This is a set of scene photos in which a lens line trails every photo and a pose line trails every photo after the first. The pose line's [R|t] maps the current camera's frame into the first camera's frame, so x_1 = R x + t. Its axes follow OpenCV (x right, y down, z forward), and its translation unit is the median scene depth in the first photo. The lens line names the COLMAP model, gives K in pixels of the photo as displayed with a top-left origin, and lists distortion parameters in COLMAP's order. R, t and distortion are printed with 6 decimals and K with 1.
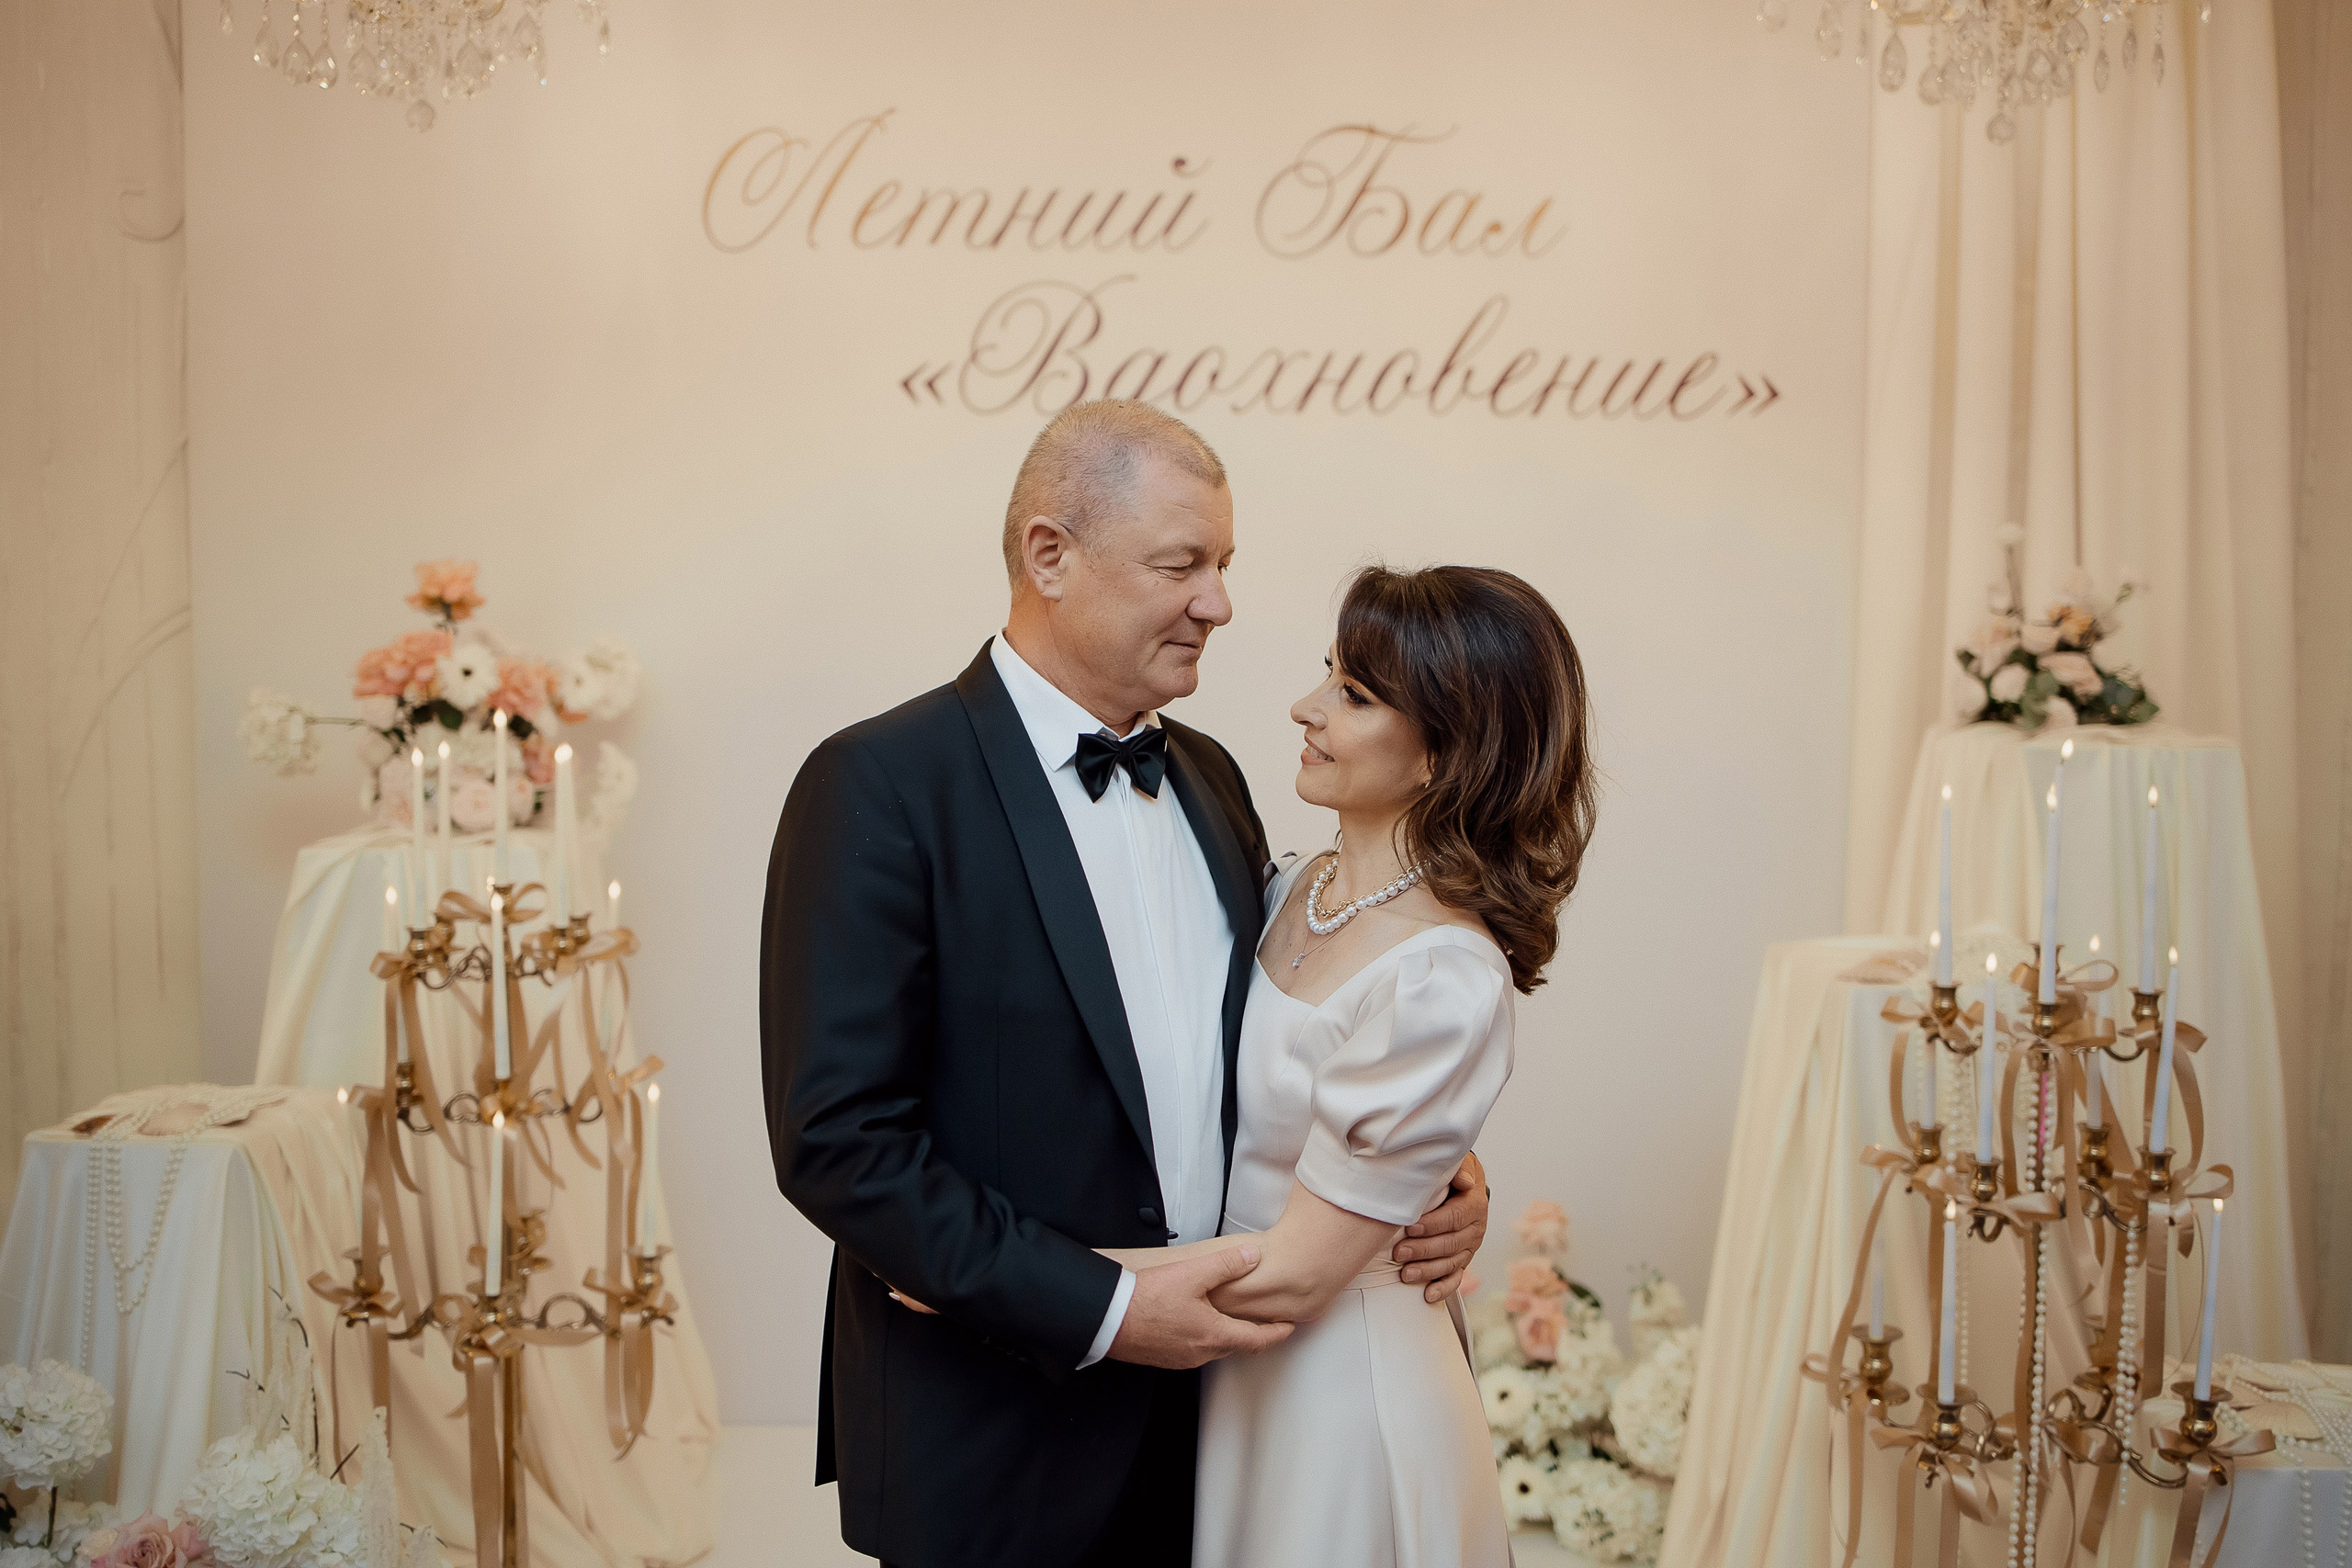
lens RADIAL K [[2371.7, 0, 1179.1], [0, 2371.7, 779.8], [0, 0, 1]] dist [-0.066362, 0.004254]
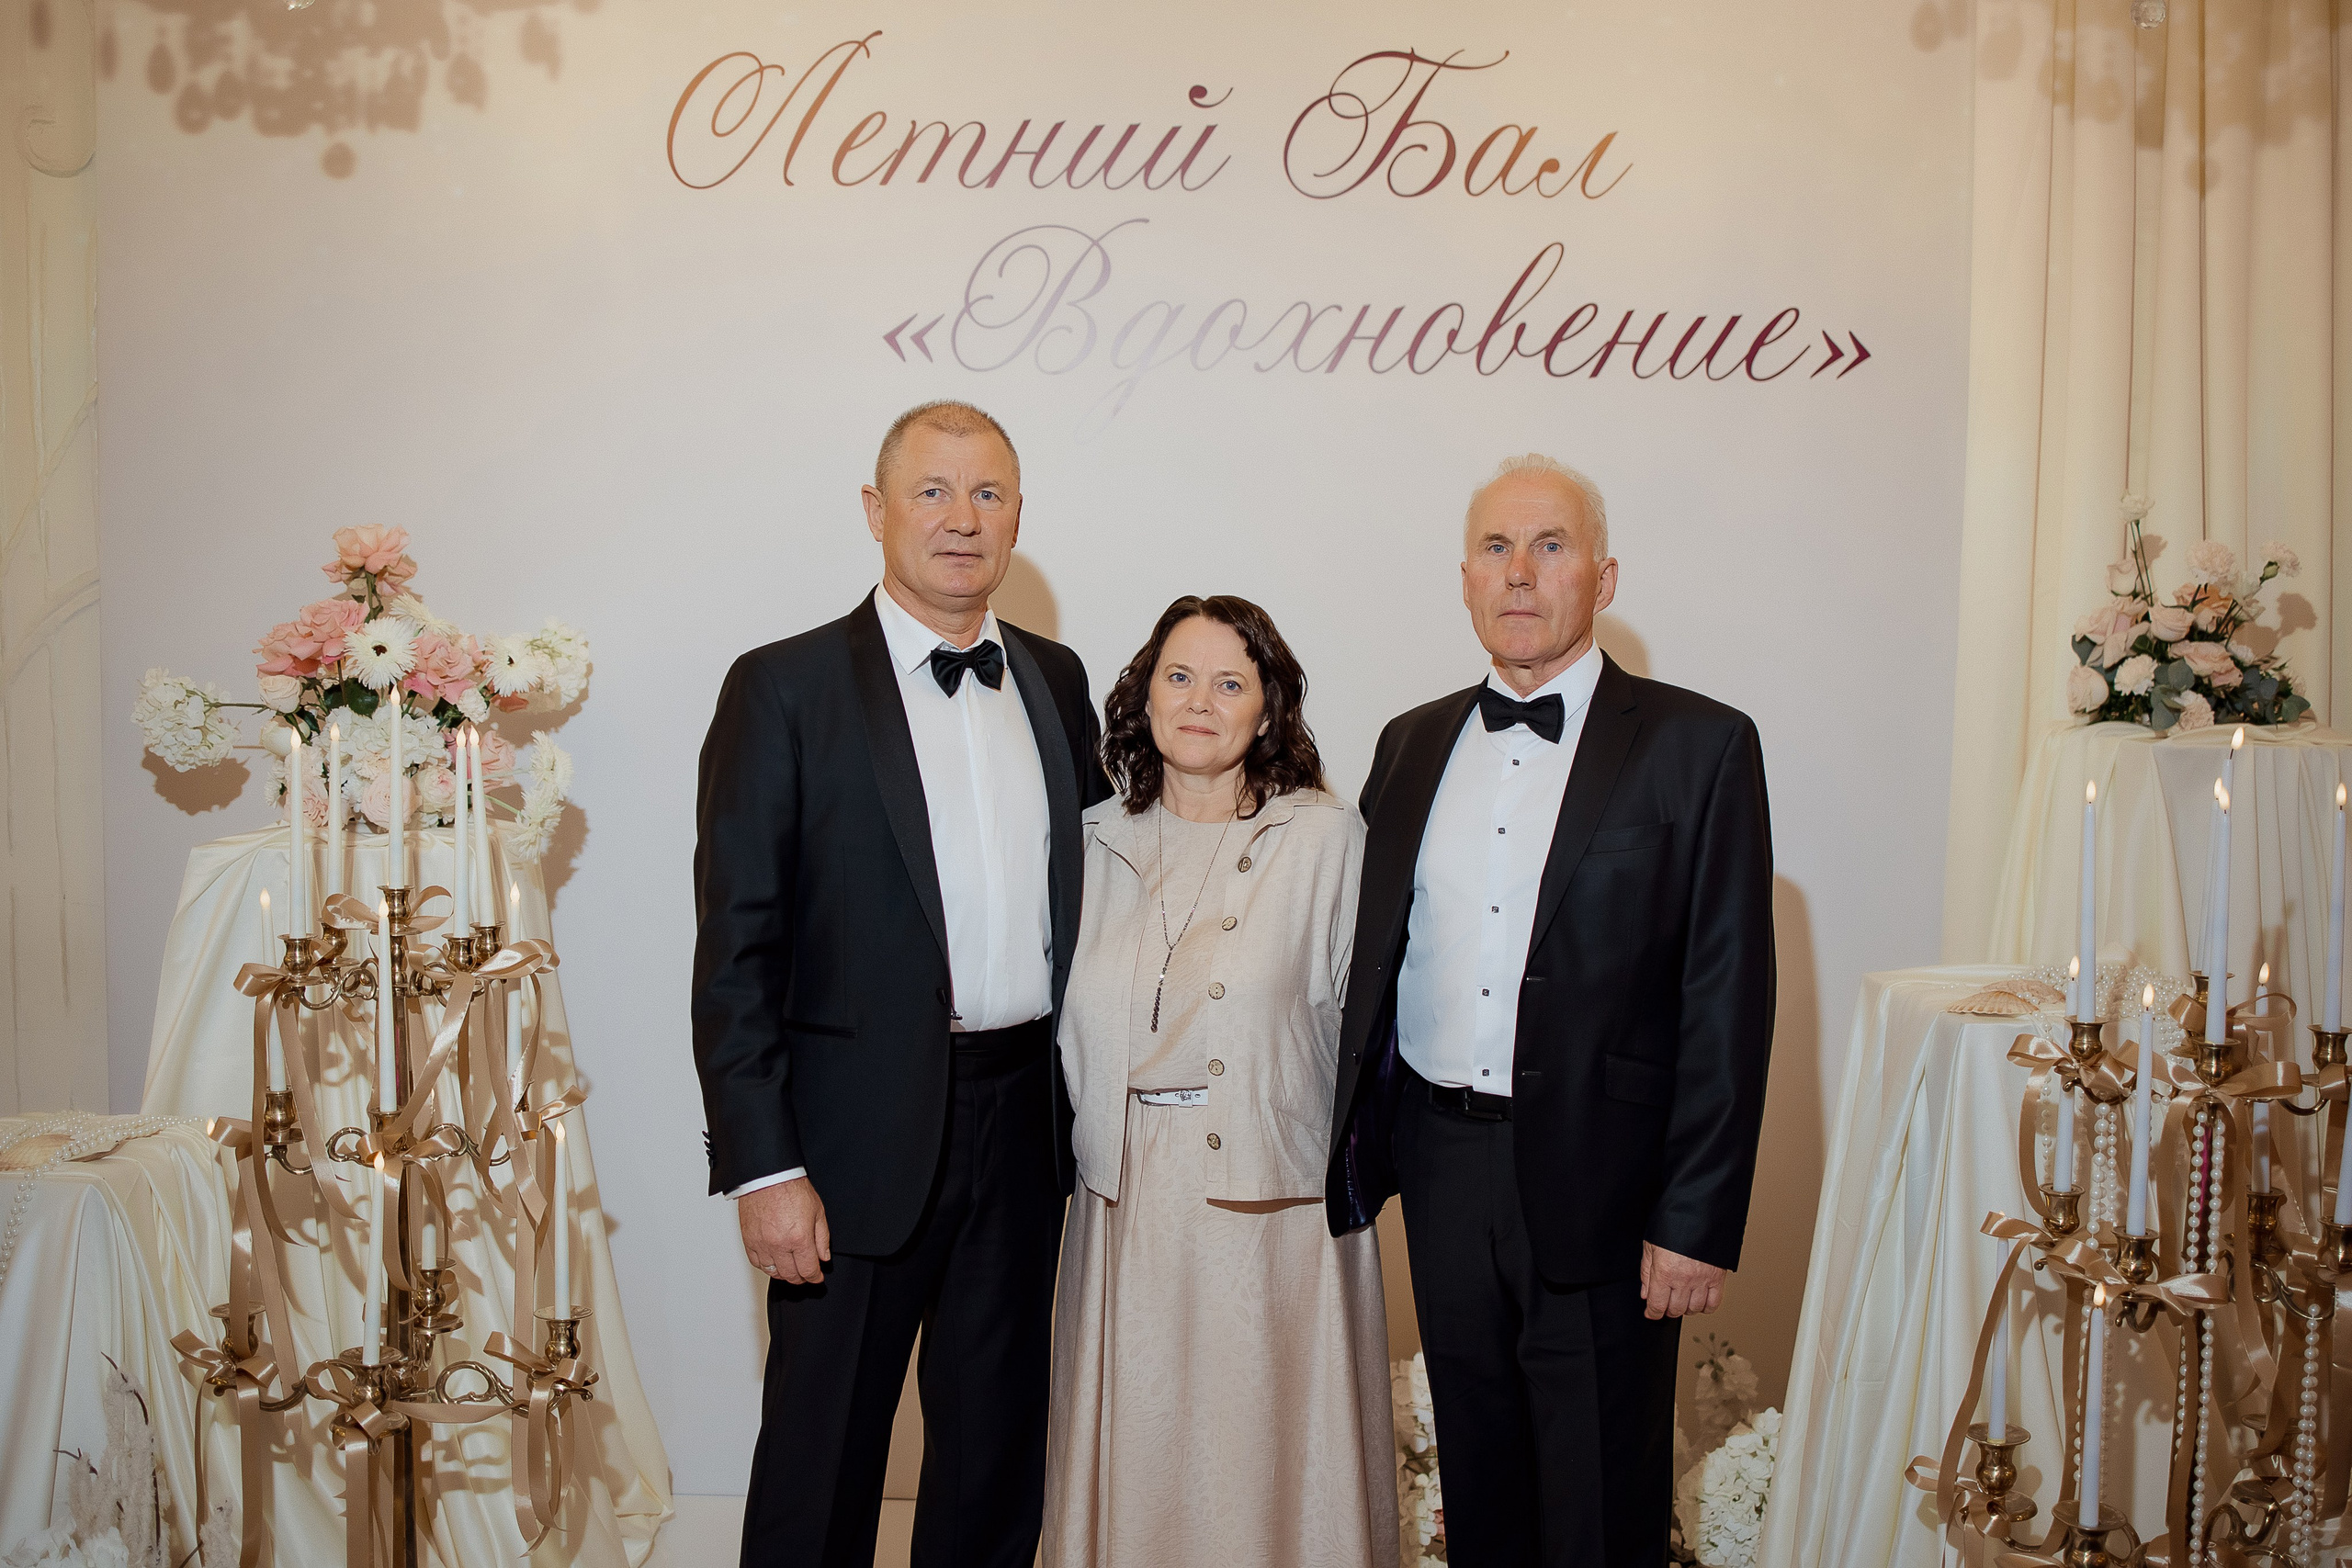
lens RADIAL K [[2360.3, 0, 1180.3], [0, 2360.3, 783.2], [0, 0, 1]] dist [-0.067151, -0.001319]
pose [[0.999754, 0.007686, -0.020806, 0.018106], [-0.007879, 0.999926, -0.009217, 0.011439], [0.020733, 0.009378, 0.999741, 0.144384]]
